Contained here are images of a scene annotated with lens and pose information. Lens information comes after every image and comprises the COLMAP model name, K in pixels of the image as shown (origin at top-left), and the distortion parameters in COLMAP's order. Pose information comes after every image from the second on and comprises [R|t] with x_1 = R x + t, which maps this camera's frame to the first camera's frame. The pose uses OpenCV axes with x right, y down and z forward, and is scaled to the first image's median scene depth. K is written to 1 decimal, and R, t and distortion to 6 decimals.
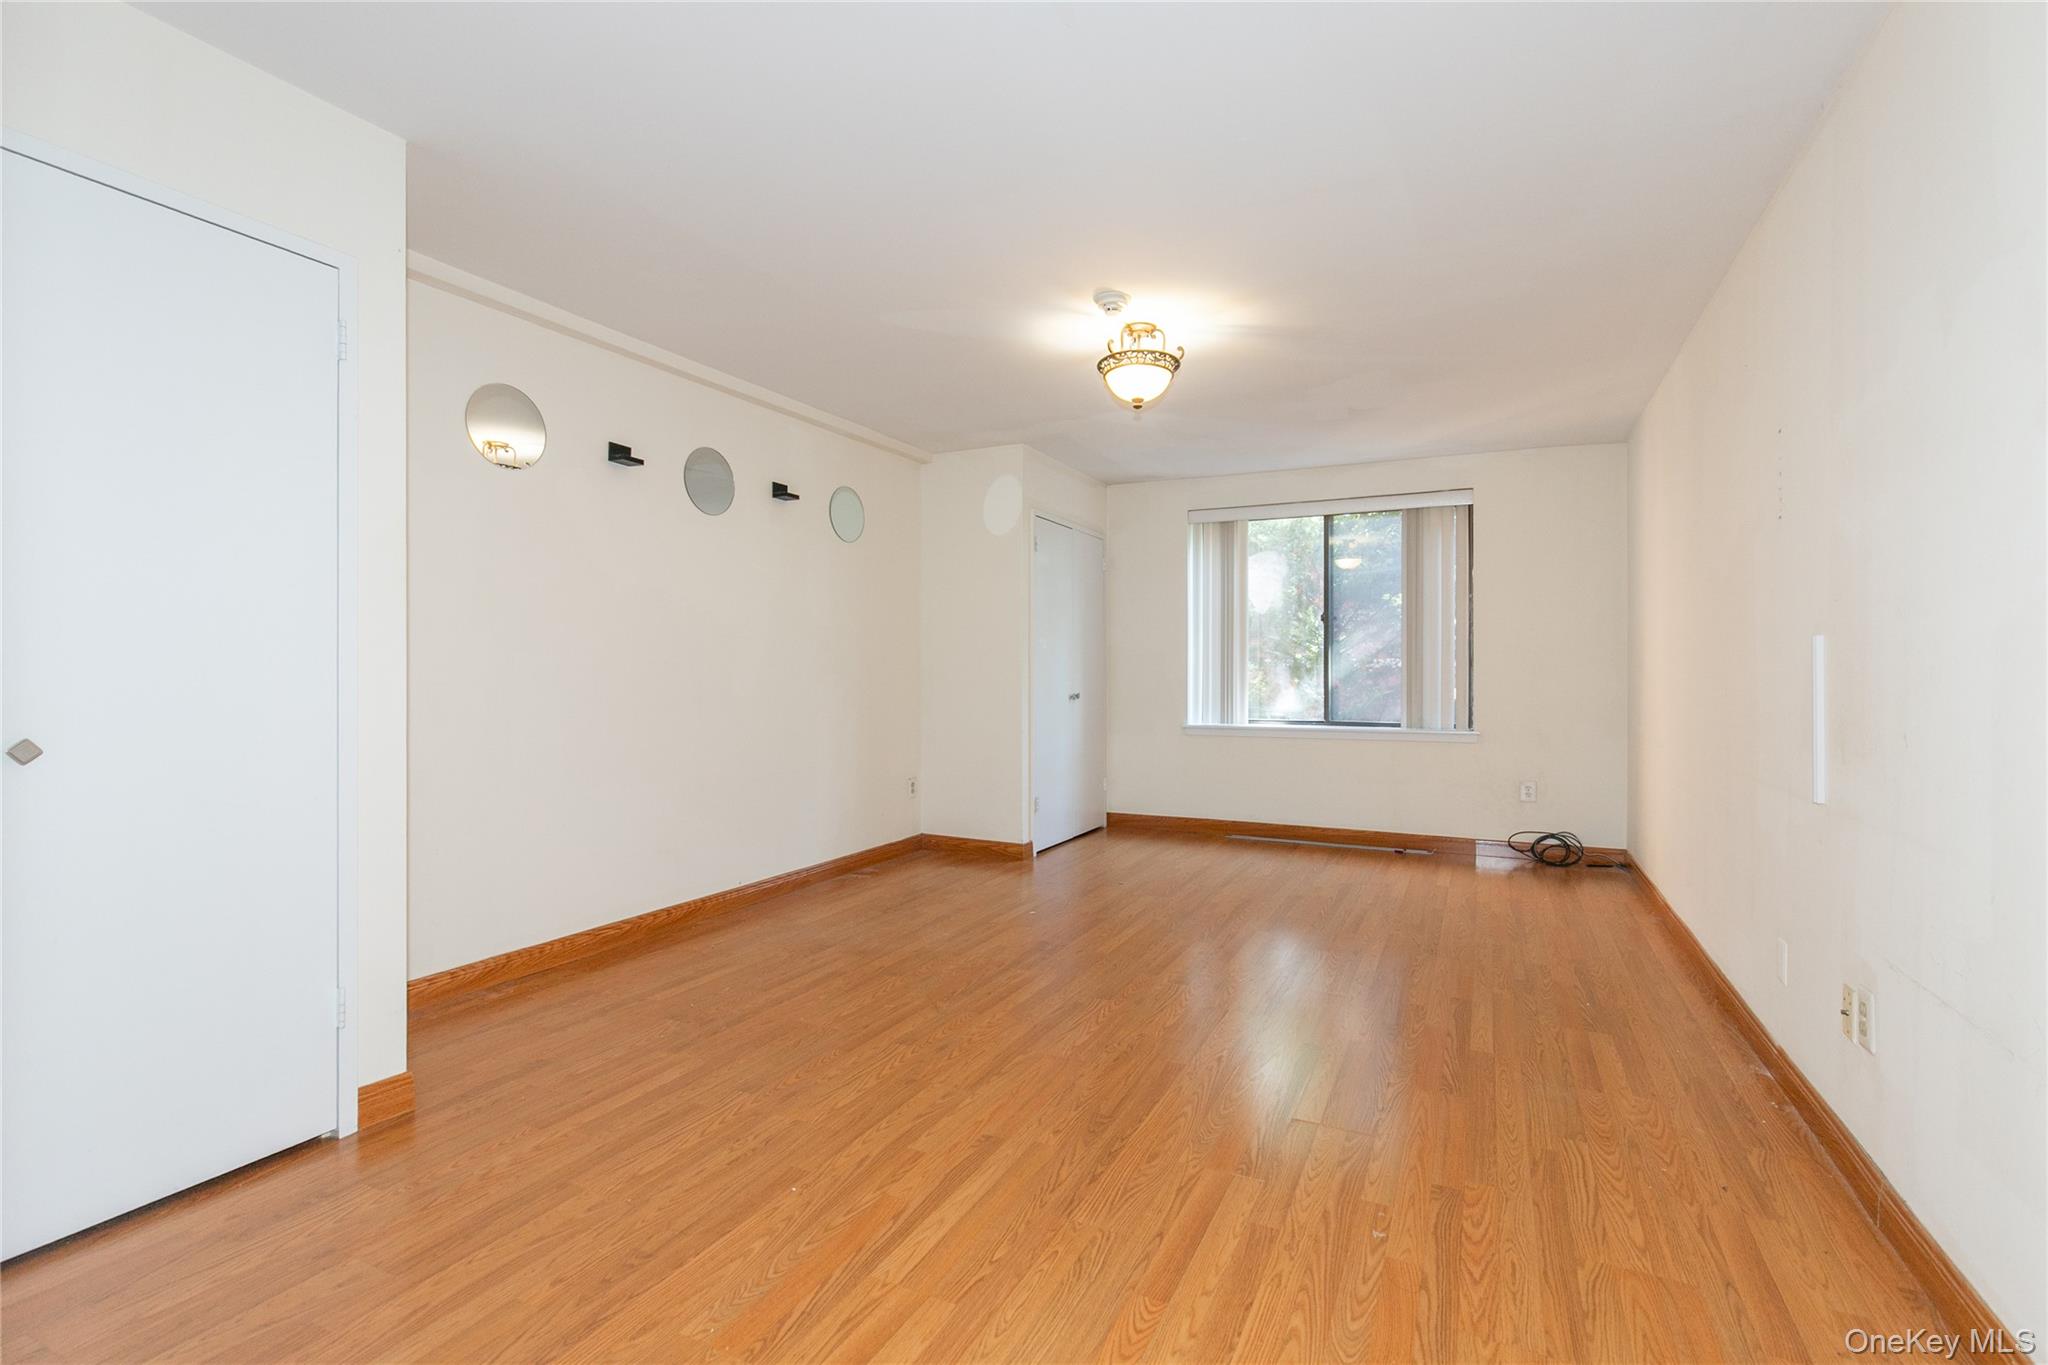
lens RADIAL K [[941.1, 0, 1032.7], [0, 941.1, 687.5], [0, 0, 1]] dist [0.001967, 0.000289]
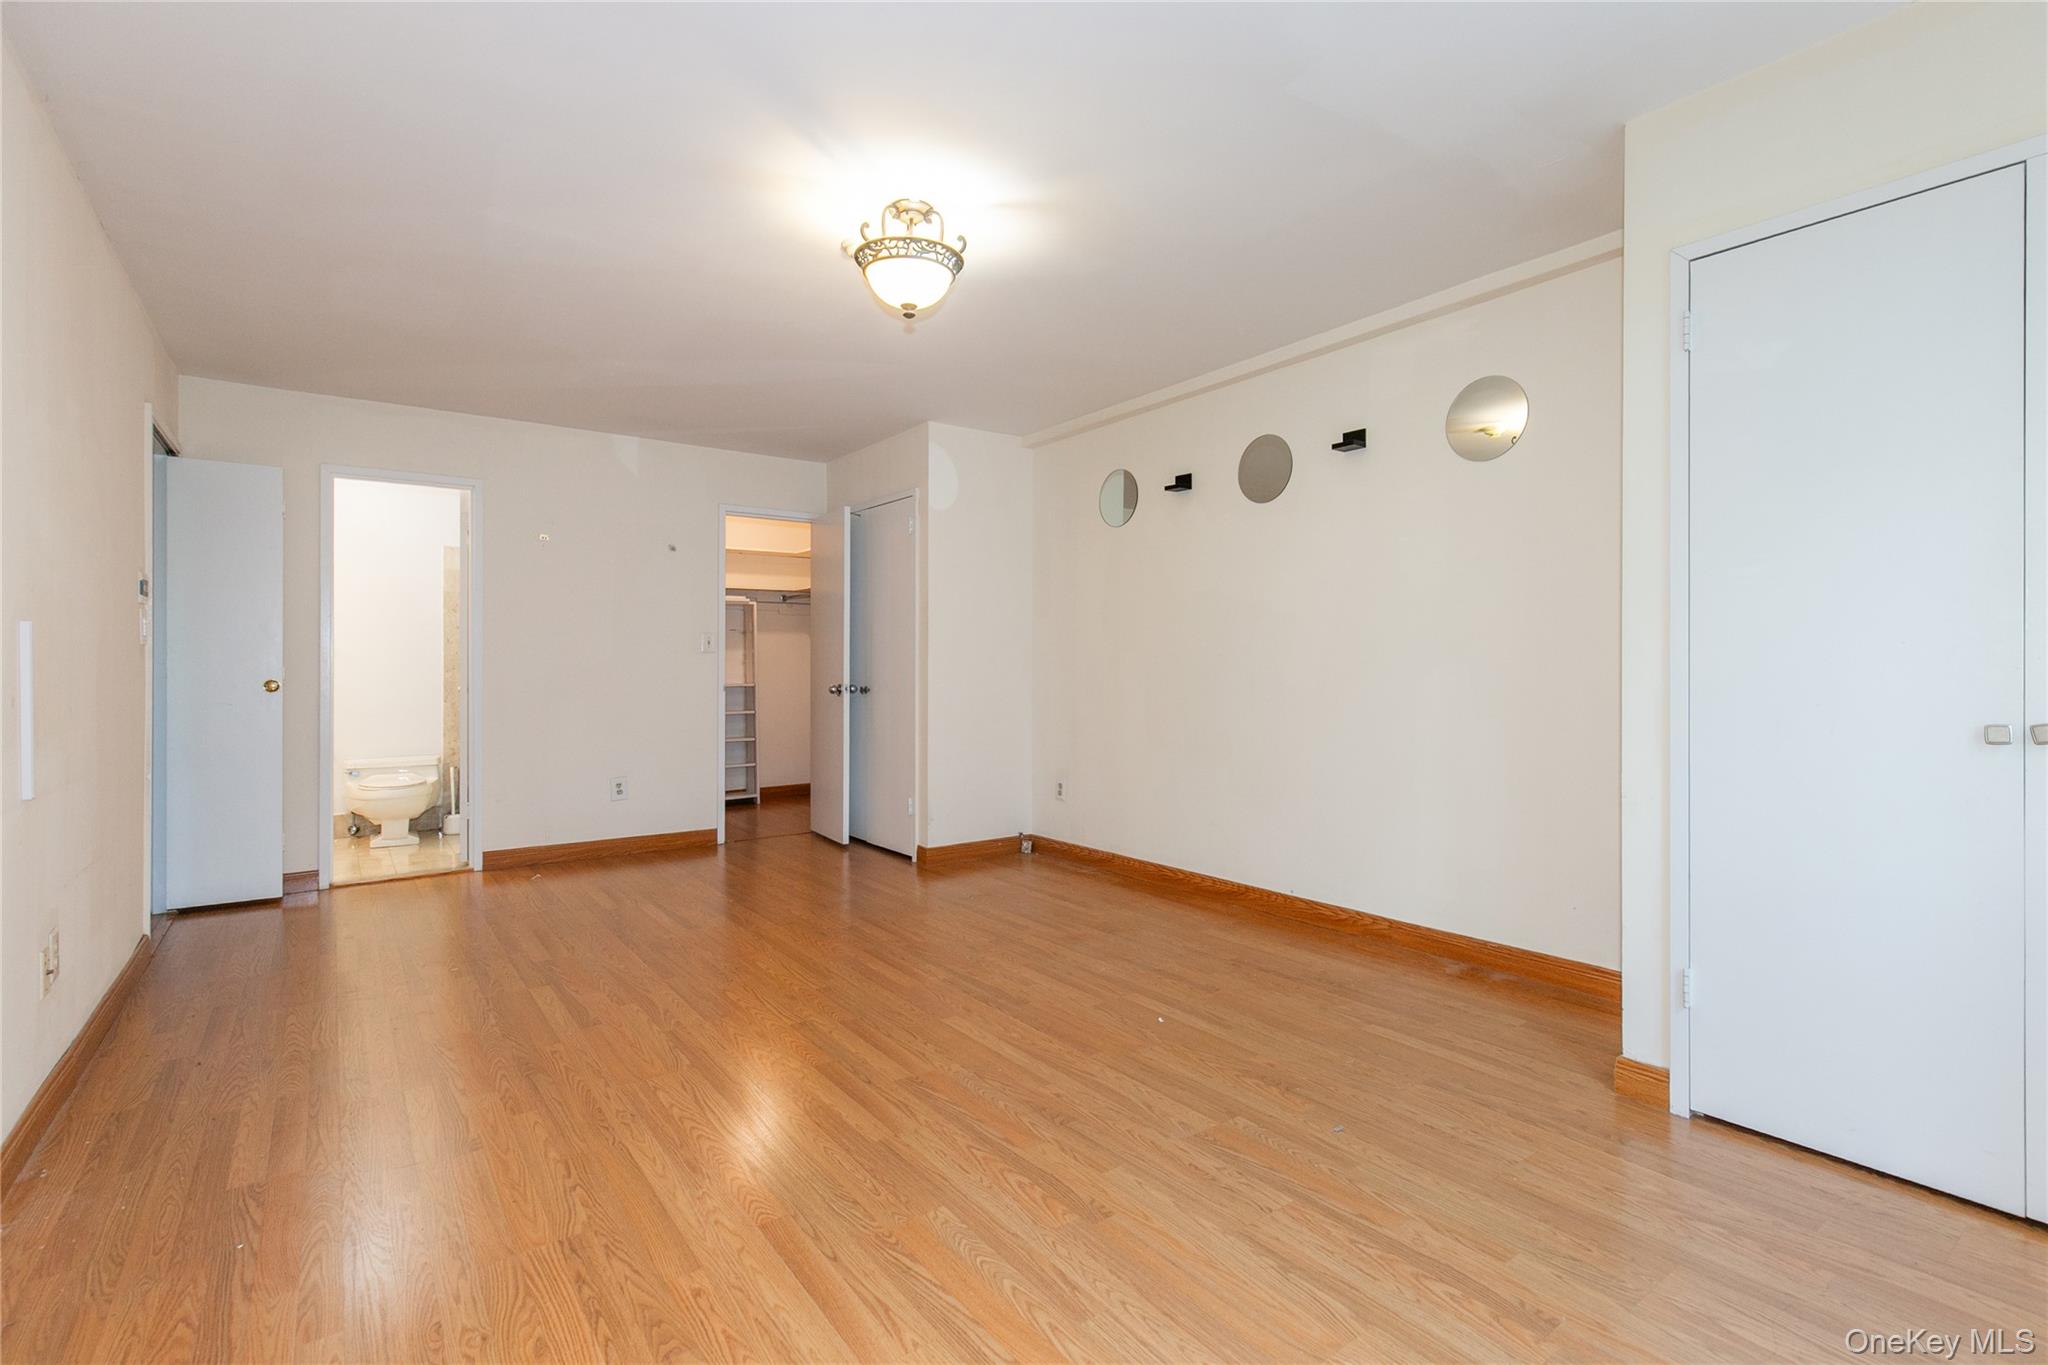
lens RADIAL K [[920.4, 0, 1024.0], [0, 920.4, 682.5], [0, 0, 1]] dist [0.000327, -0.000213]
pose [[-0.461141, 0.013681, -0.887221, 0.723418], [-0.012006, 0.999693, 0.021655, -0.016036], [0.887246, 0.020638, -0.460836, 1.405081]]
